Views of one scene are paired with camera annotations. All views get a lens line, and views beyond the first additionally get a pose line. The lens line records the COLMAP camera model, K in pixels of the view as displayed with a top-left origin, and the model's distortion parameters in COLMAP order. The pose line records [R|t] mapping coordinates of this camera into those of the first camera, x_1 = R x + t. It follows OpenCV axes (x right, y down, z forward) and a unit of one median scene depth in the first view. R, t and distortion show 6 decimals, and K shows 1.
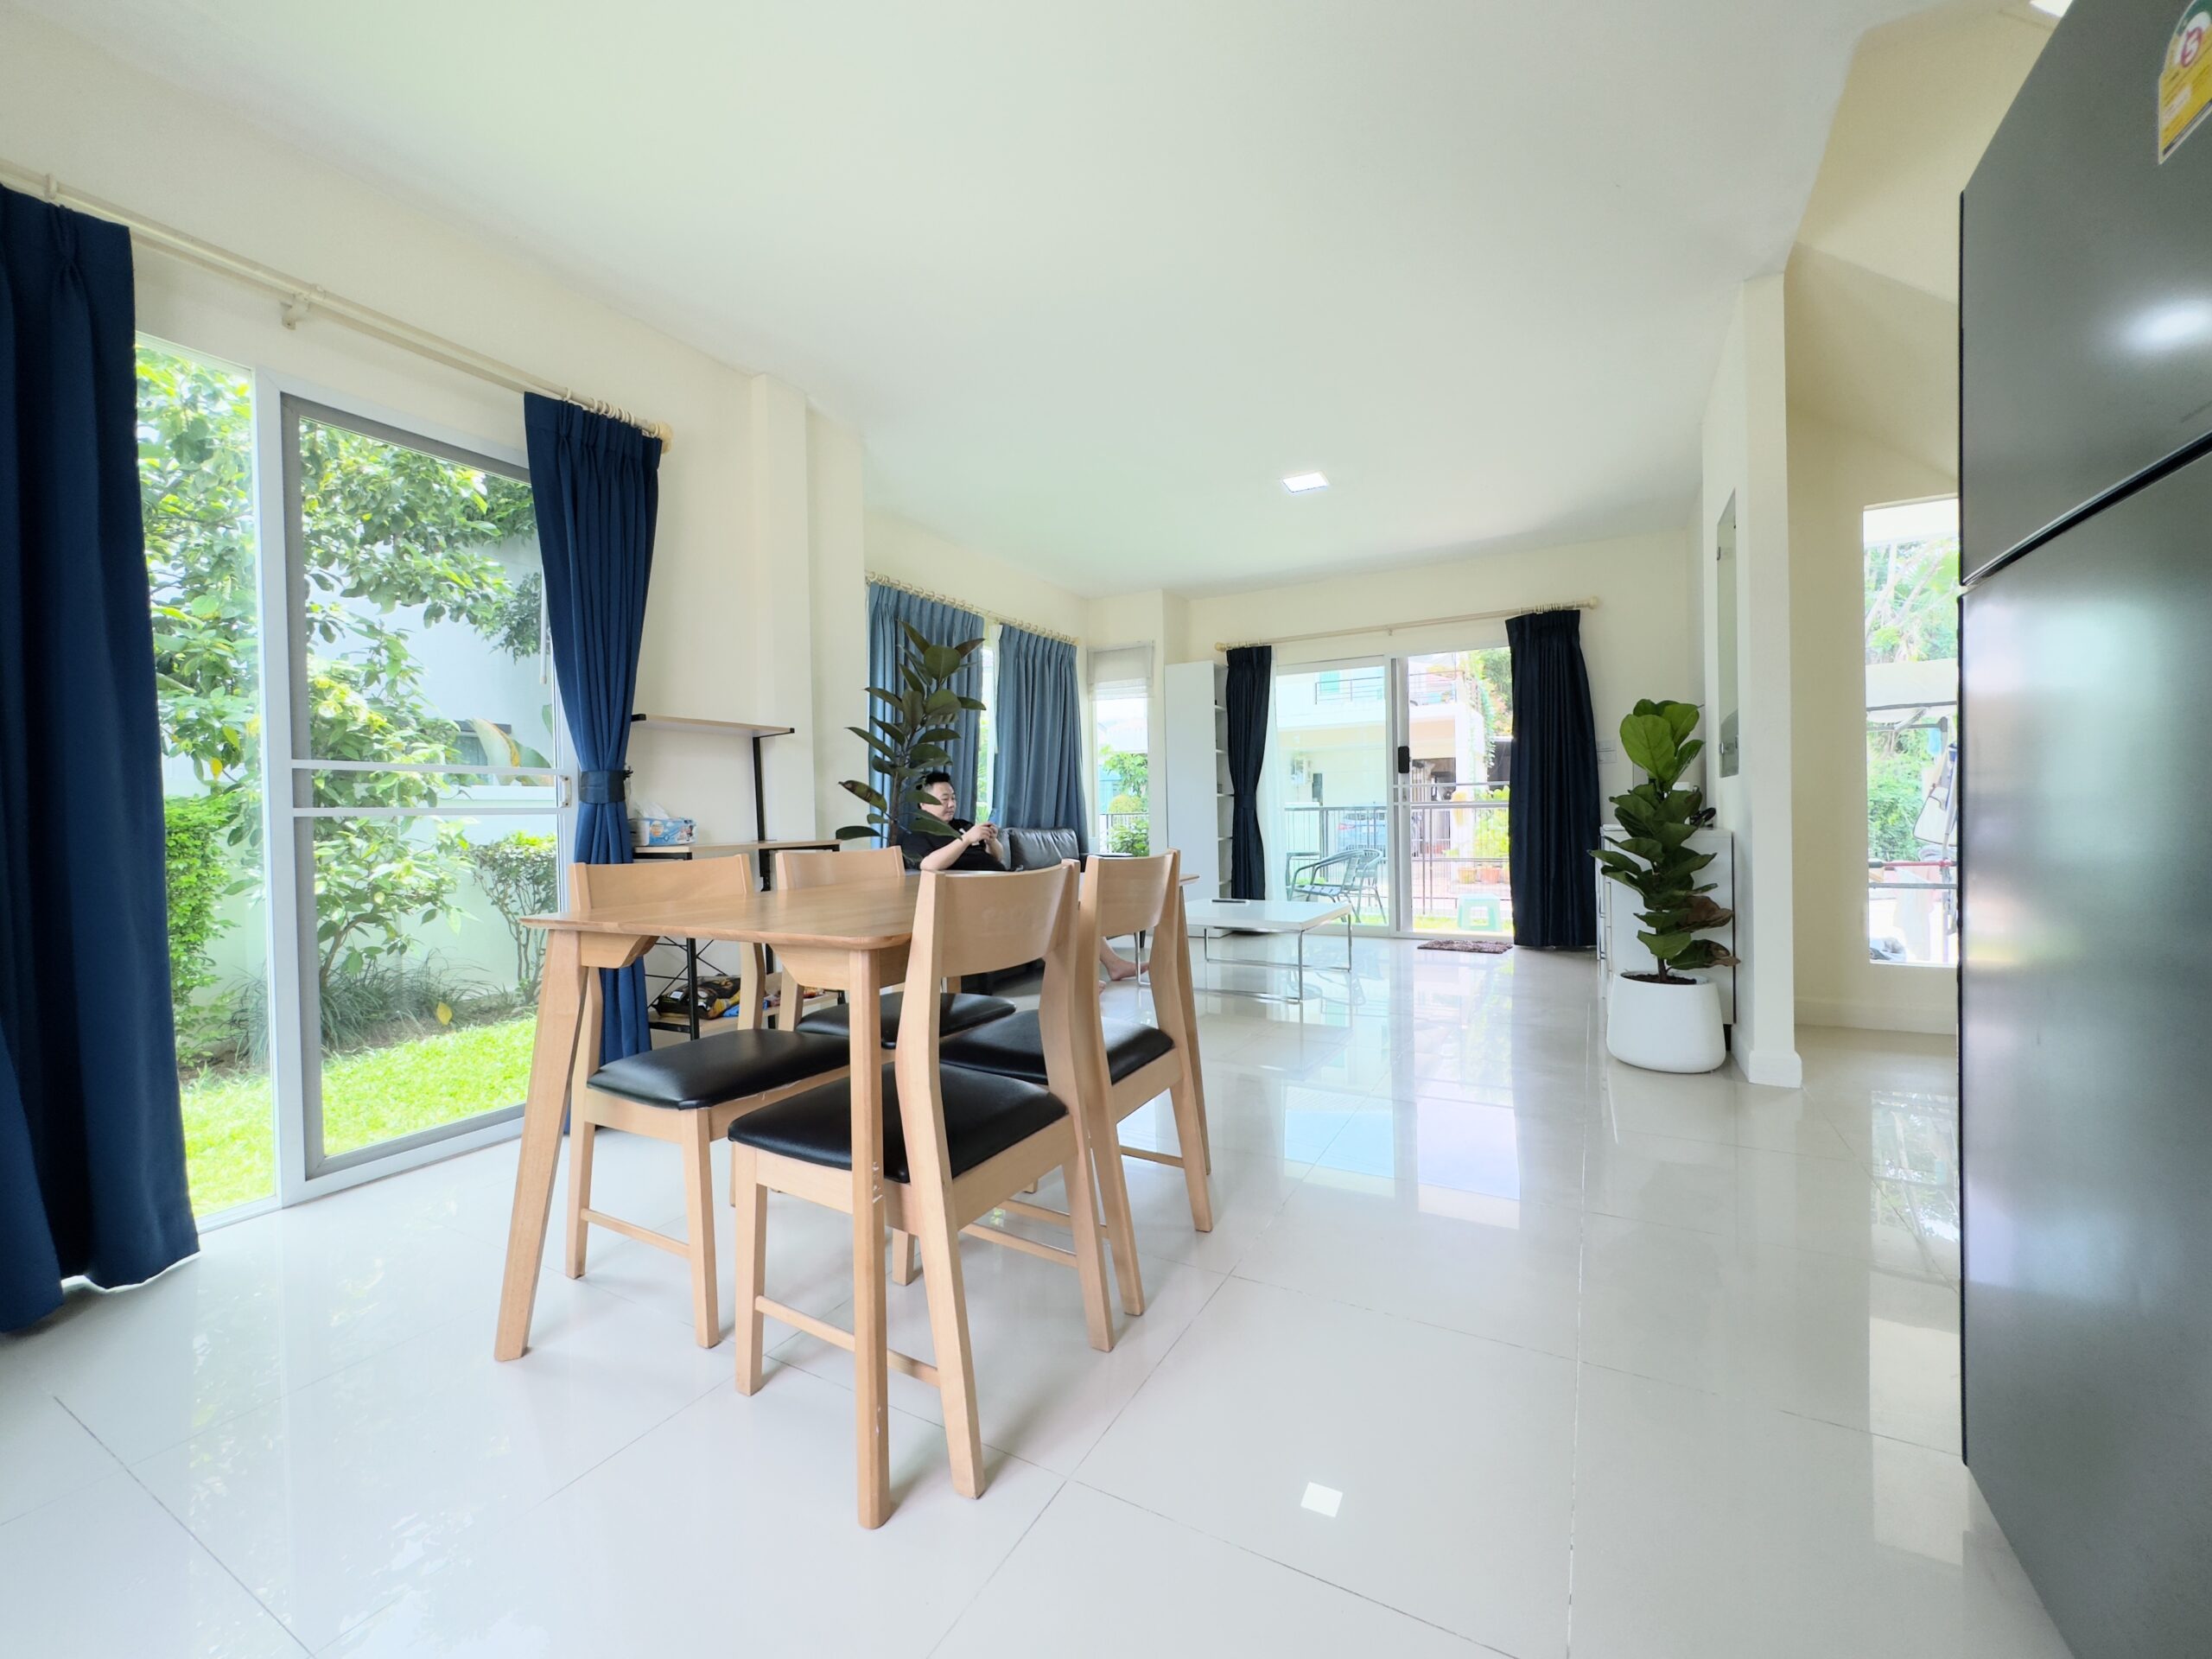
lens RADIAL K [[862.9, 0, 1108.9], [0, 862.9, 827.1], [0, 0, 1]] dist [-0.000588, 0.000054]
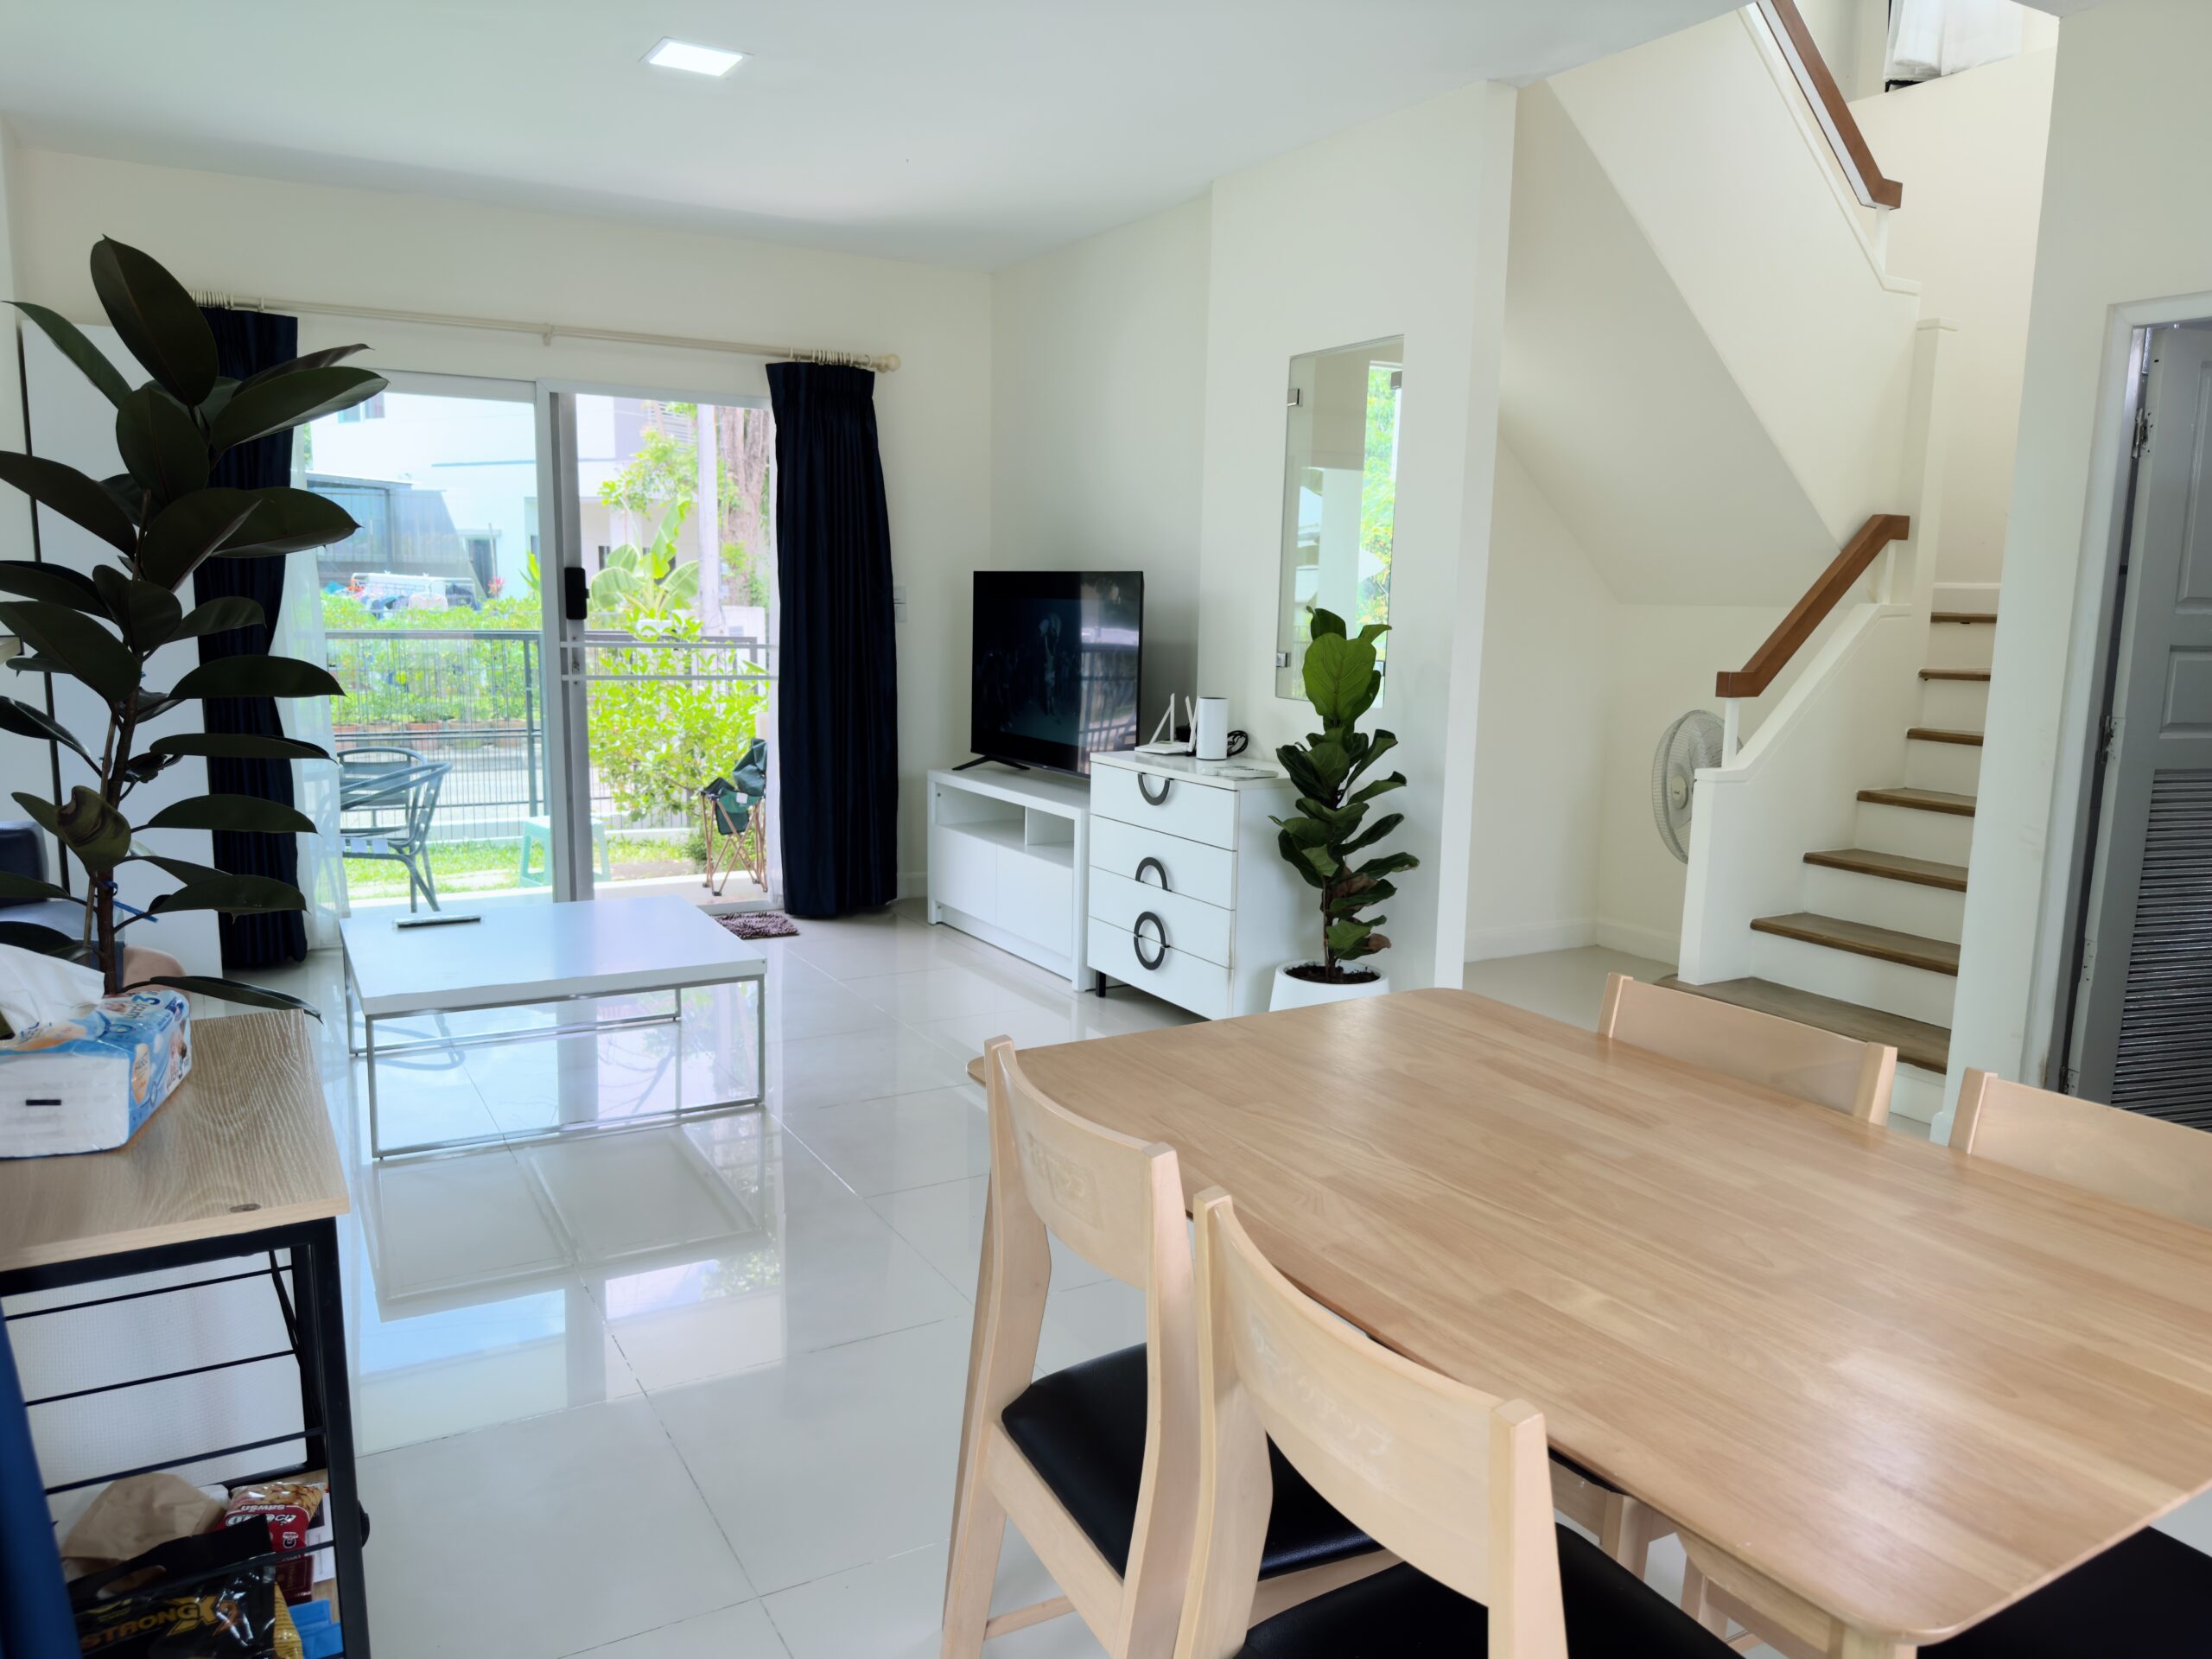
lens RADIAL K [[1540.3, 0, 1095.4], [0, 1540.3, 833.0], [0, 0, 1]] dist [0.077286, -0.114121]
pose [[0.532011, -0.099134, 0.840915, -0.326479], [-0.019081, 0.991467, 0.128954, -0.066836], [-0.846523, -0.084650, 0.525579, 0.239910]]
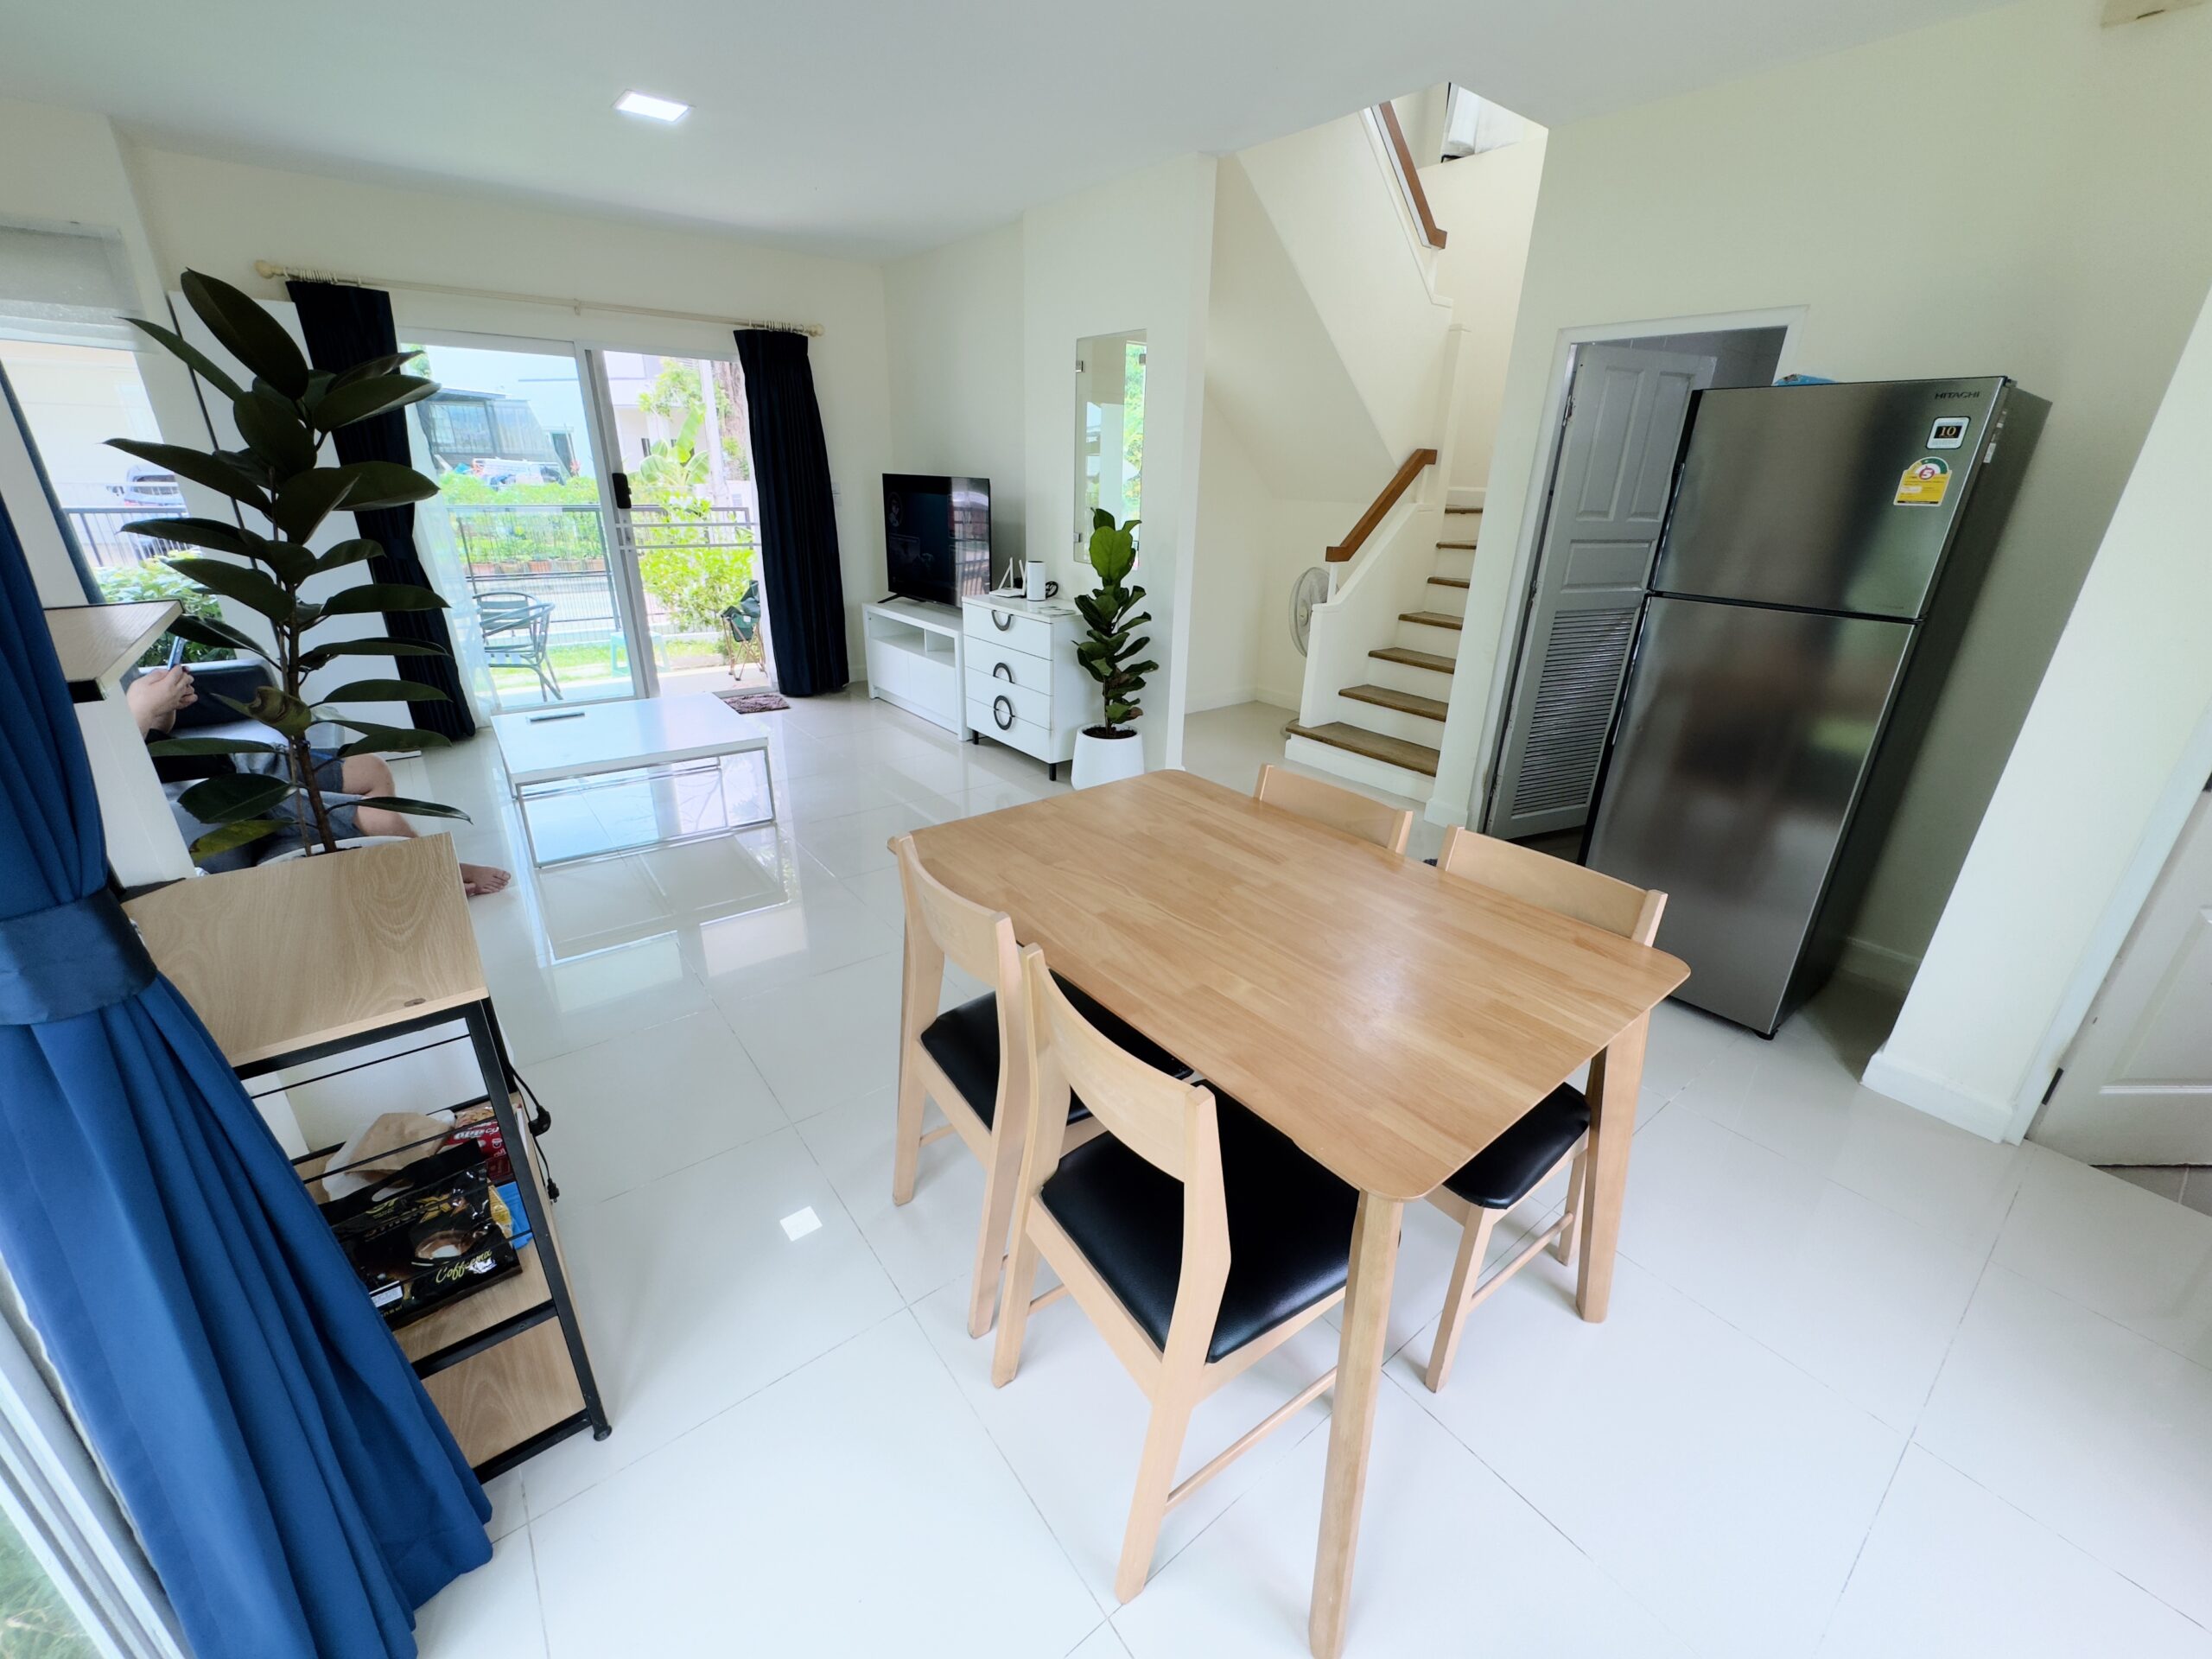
lens RADIAL K [[886.8, 0, 1100.6], [0, 886.8, 821.5], [0, 0, 1]] dist [-0.009882, 0.003202]
pose [[0.408800, -0.308541, 0.858886, -0.305779], [-0.019624, 0.937927, 0.346276, -0.090218], [-0.912413, -0.158413, 0.377370, 0.245678]]
